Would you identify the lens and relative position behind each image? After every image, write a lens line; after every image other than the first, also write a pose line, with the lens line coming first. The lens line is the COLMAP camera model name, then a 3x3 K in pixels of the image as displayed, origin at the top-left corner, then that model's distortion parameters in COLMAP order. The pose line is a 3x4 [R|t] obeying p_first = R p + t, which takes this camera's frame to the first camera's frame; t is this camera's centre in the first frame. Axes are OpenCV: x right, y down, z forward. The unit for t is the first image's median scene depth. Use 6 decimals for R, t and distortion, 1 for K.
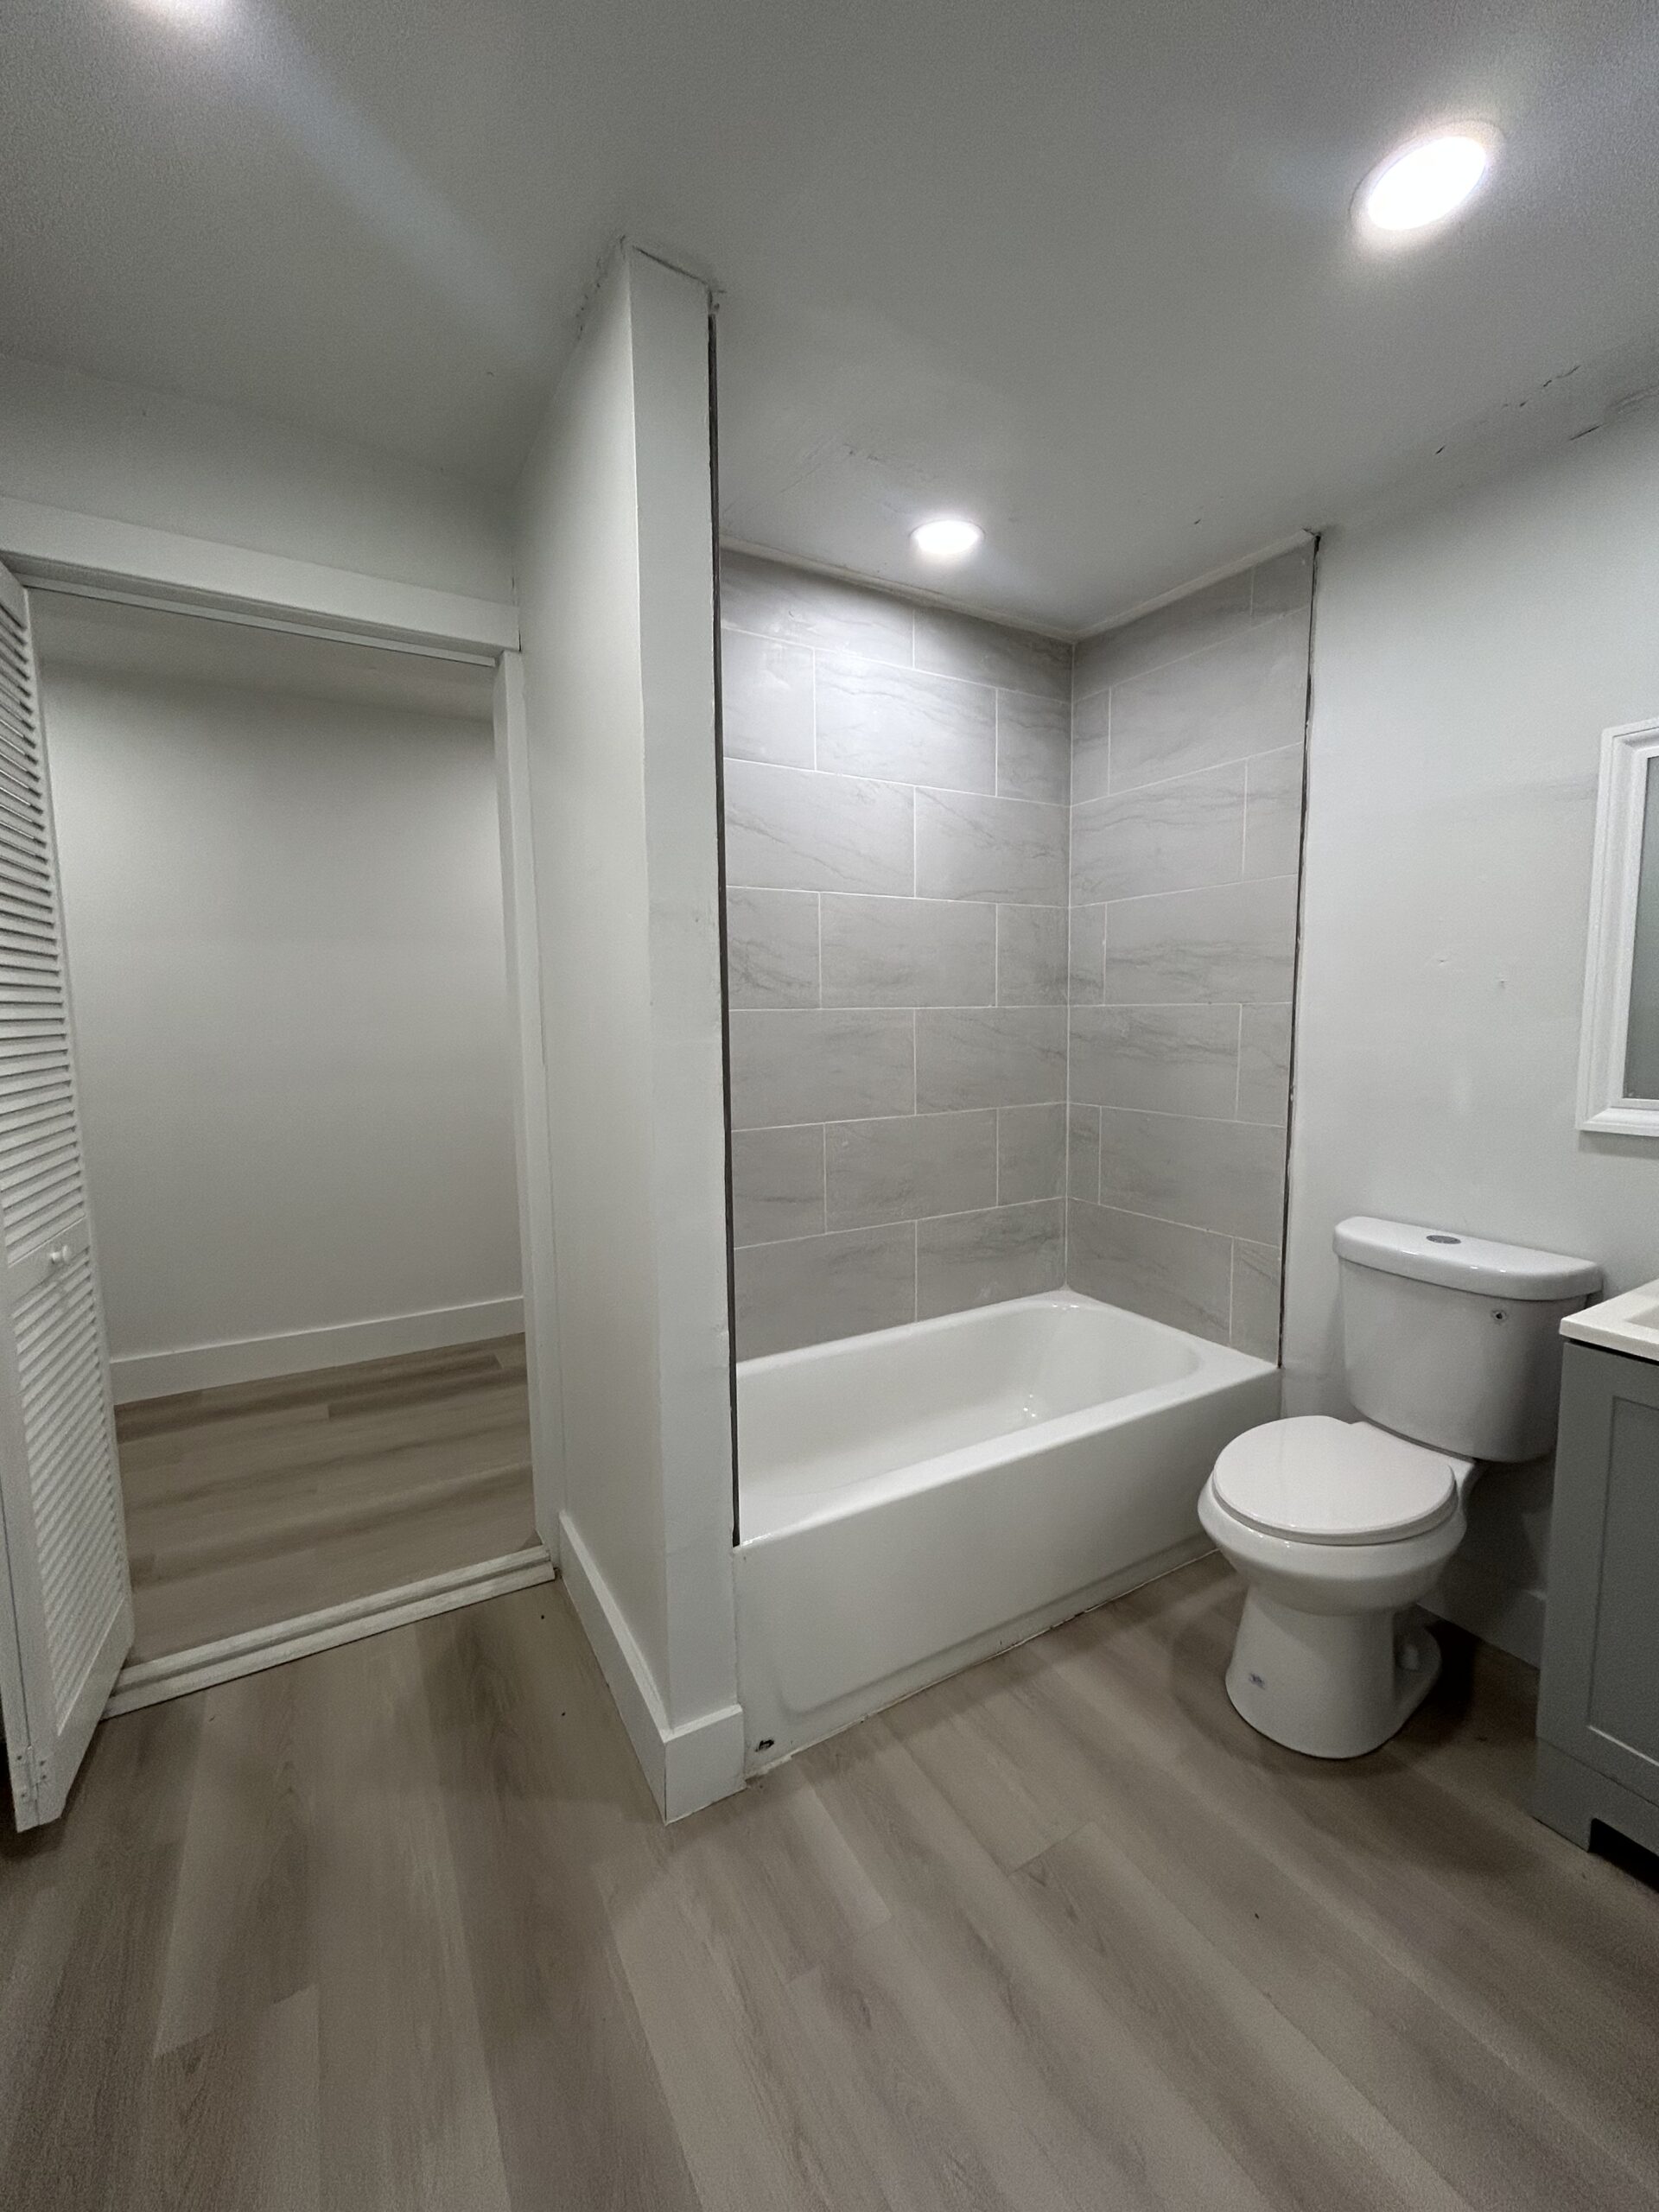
lens RADIAL K [[892.3, 0, 823.7], [0, 892.3, 1103.9], [0, 0, 1]] dist [-0.002997, 0.000367]
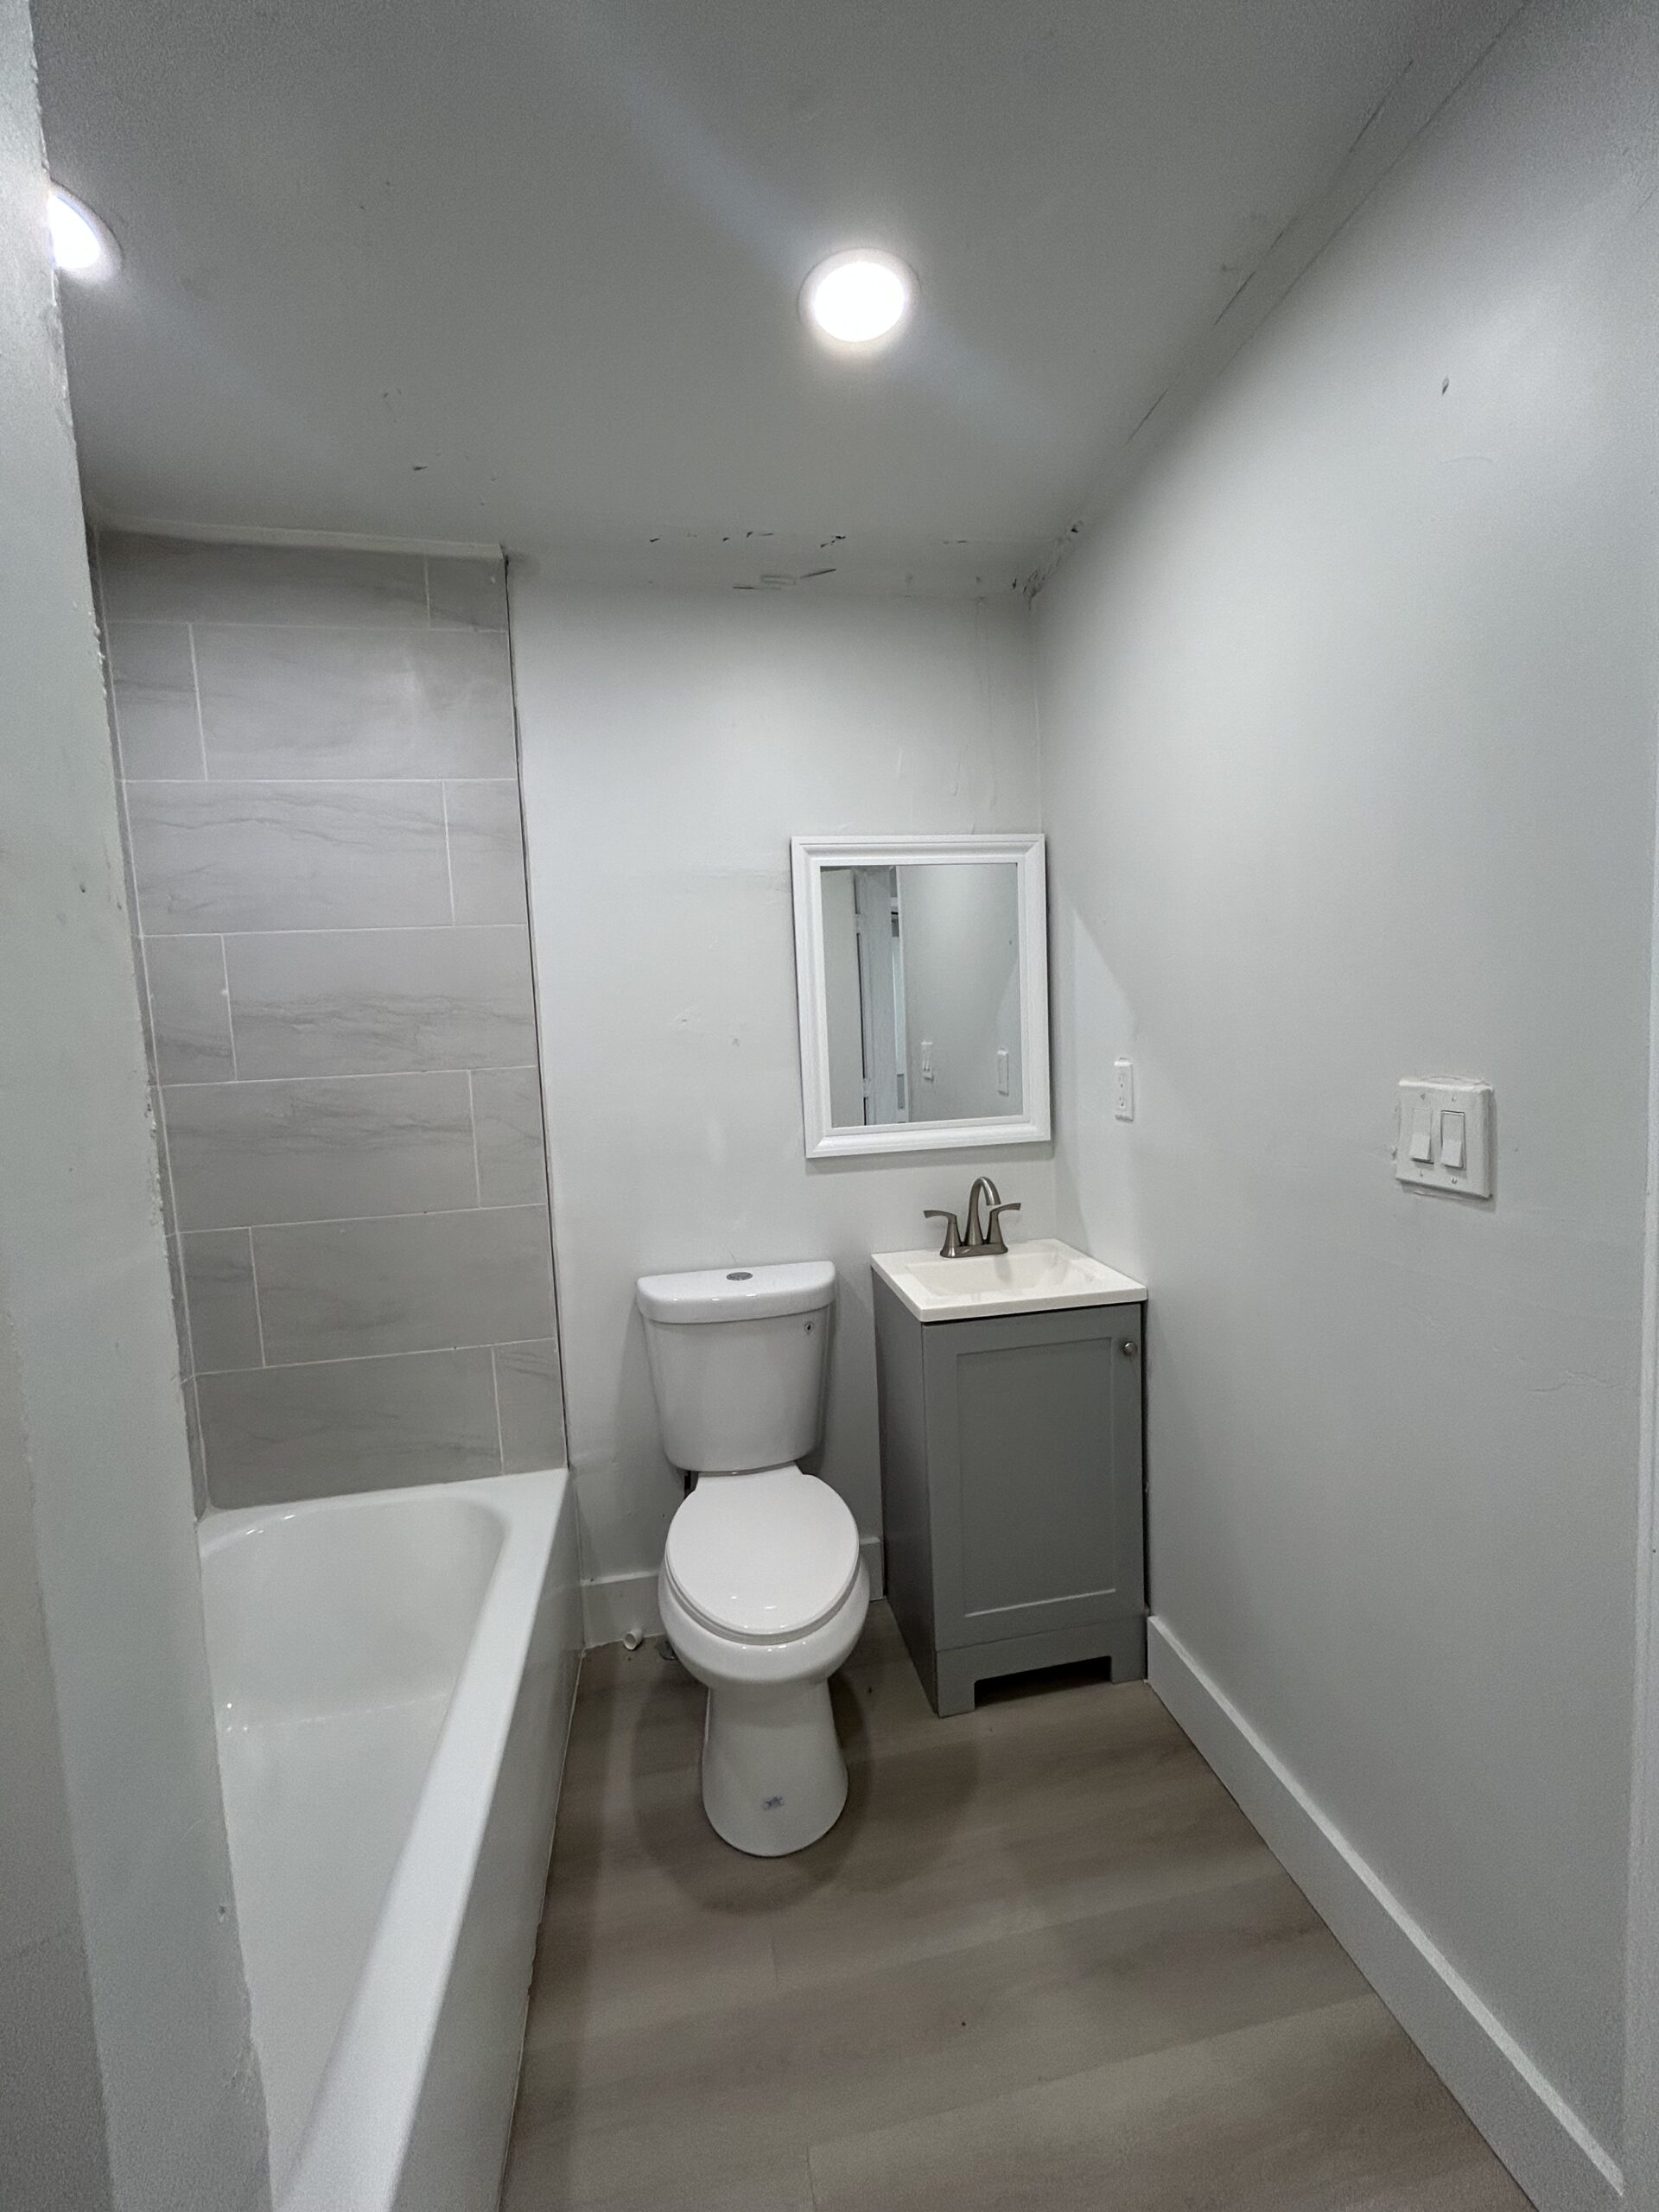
lens RADIAL K [[892.3, 0, 829.8], [0, 892.3, 1101.2], [0, 0, 1]] dist [-0.002997, 0.000367]
pose [[0.333409, -0.083095, 0.939113, -0.248973], [0.144460, 0.988848, 0.036209, -0.075659], [-0.931649, 0.123592, 0.341695, 0.466379]]
